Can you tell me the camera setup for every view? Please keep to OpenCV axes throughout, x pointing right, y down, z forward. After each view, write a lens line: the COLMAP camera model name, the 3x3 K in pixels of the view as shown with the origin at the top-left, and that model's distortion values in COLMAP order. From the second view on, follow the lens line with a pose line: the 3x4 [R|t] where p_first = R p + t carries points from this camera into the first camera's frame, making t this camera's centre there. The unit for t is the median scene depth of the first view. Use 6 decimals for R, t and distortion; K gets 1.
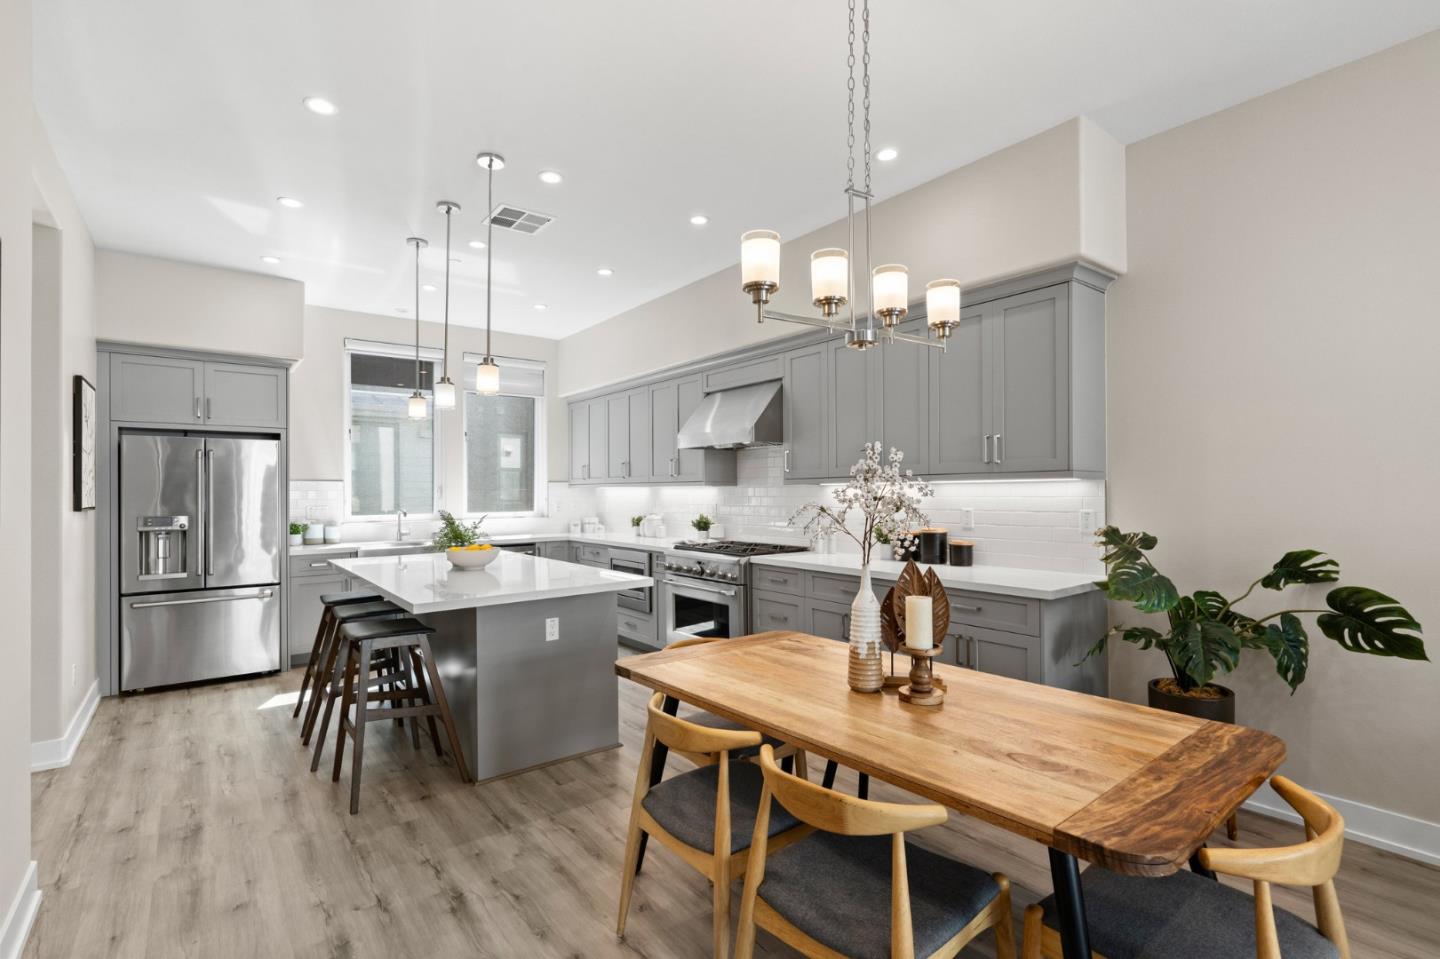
lens RADIAL K [[666.3, 0, 721.7], [0, 666.3, 488.4], [0, 0, 1]] dist [-0.005886, -0.000296]
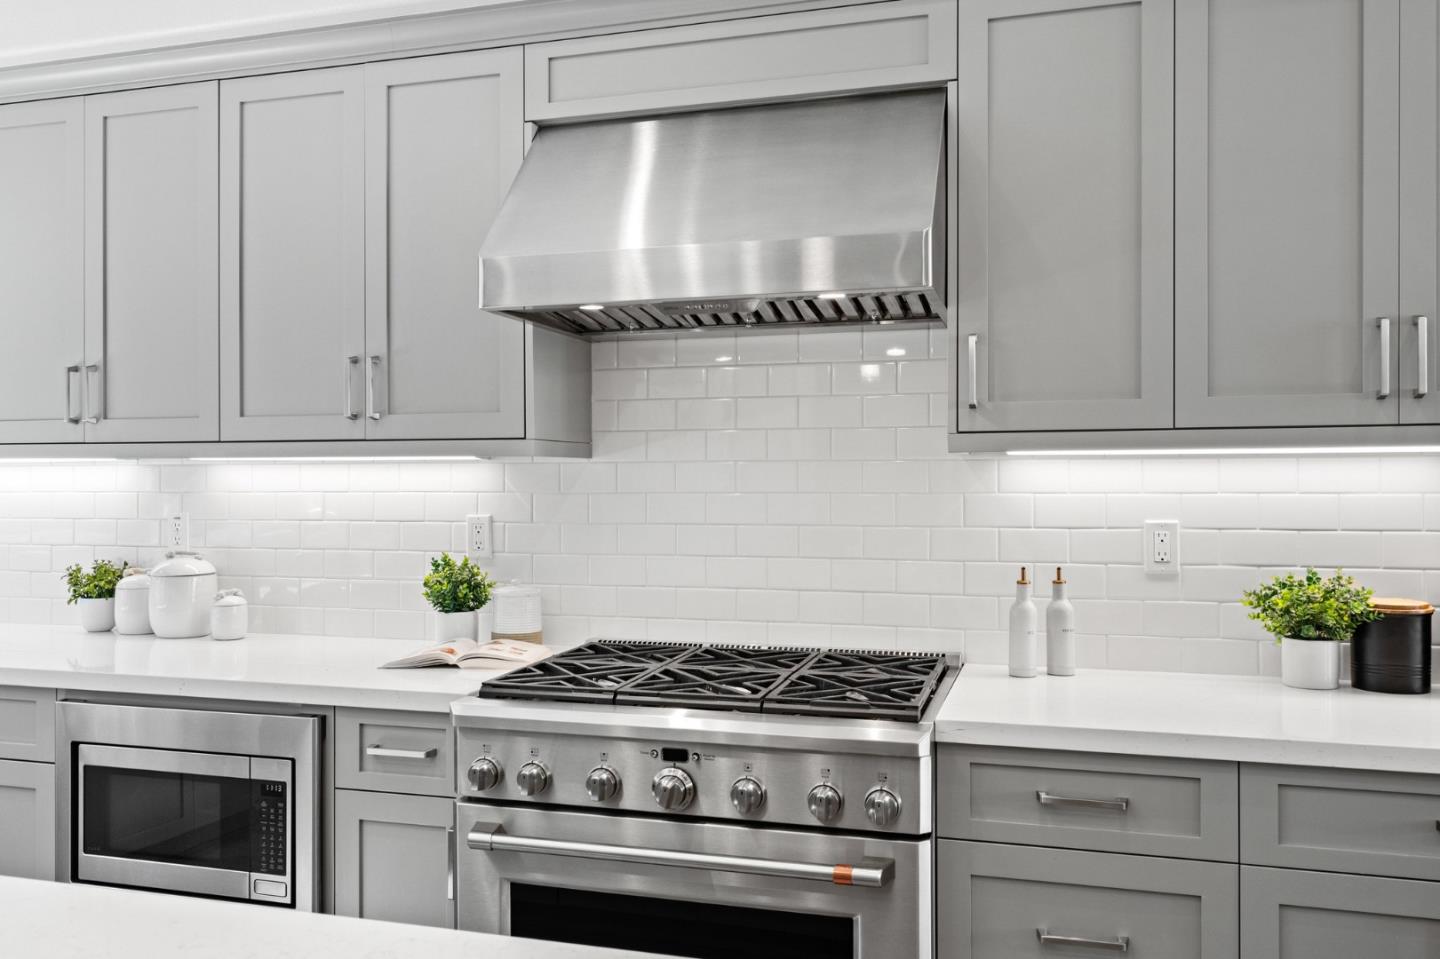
lens RADIAL K [[1674.2, 0, 719.9], [0, 1674.2, 478.6], [0, 0, 1]] dist [0.040615, 0.000000]
pose [[0.893185, 0.006187, 0.449647, -0.225818], [-0.009212, 0.999947, 0.004540, 0.001577], [-0.449595, -0.008197, 0.893195, 0.281174]]
